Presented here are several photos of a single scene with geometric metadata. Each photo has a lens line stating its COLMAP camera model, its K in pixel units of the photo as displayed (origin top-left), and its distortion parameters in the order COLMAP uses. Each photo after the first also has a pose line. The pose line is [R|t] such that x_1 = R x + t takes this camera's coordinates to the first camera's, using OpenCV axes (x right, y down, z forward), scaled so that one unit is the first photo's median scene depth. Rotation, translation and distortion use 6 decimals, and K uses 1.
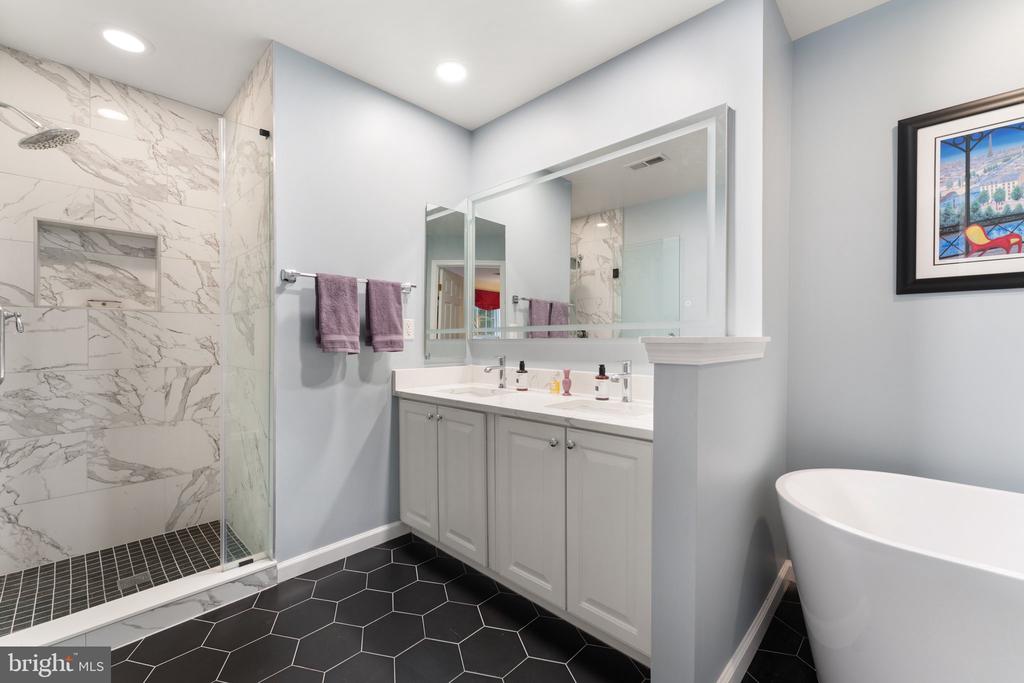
lens RADIAL K [[383.2, 0, 512.0], [0, 383.2, 341.5], [0, 0, 1]] dist [0.000709, 0.000026]
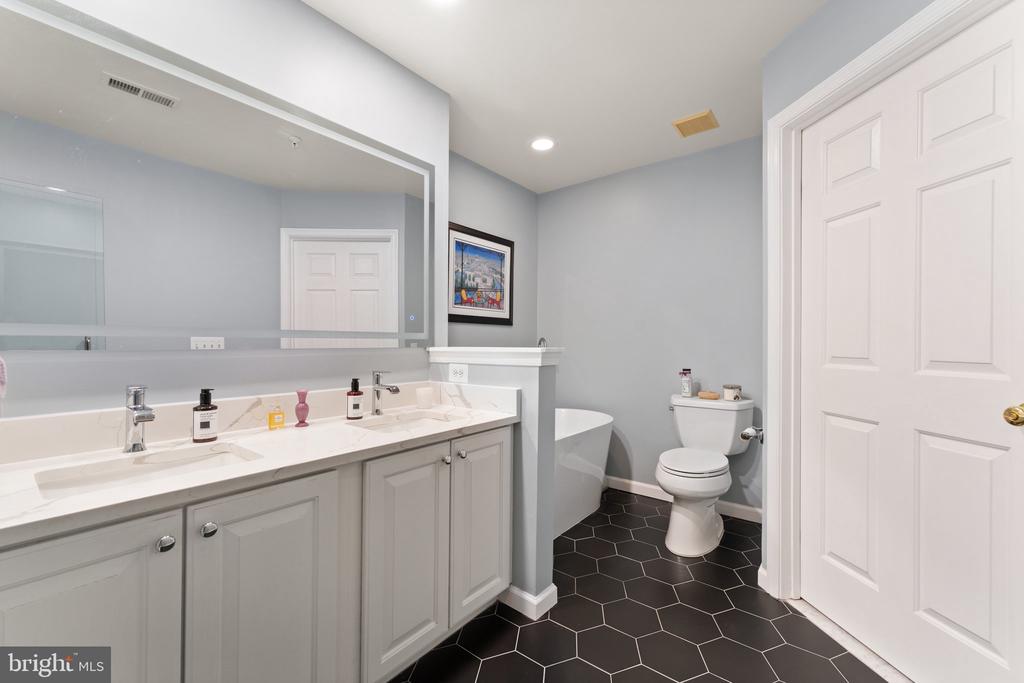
lens RADIAL K [[409.3, 0, 513.3], [0, 409.3, 346.2], [0, 0, 1]] dist [0.000425, -0.000103]
pose [[-0.039969, 0.007901, 0.999170, -0.752555], [0.018881, 0.999796, -0.007151, 0.001482], [-0.999023, 0.018579, -0.040111, 0.726809]]
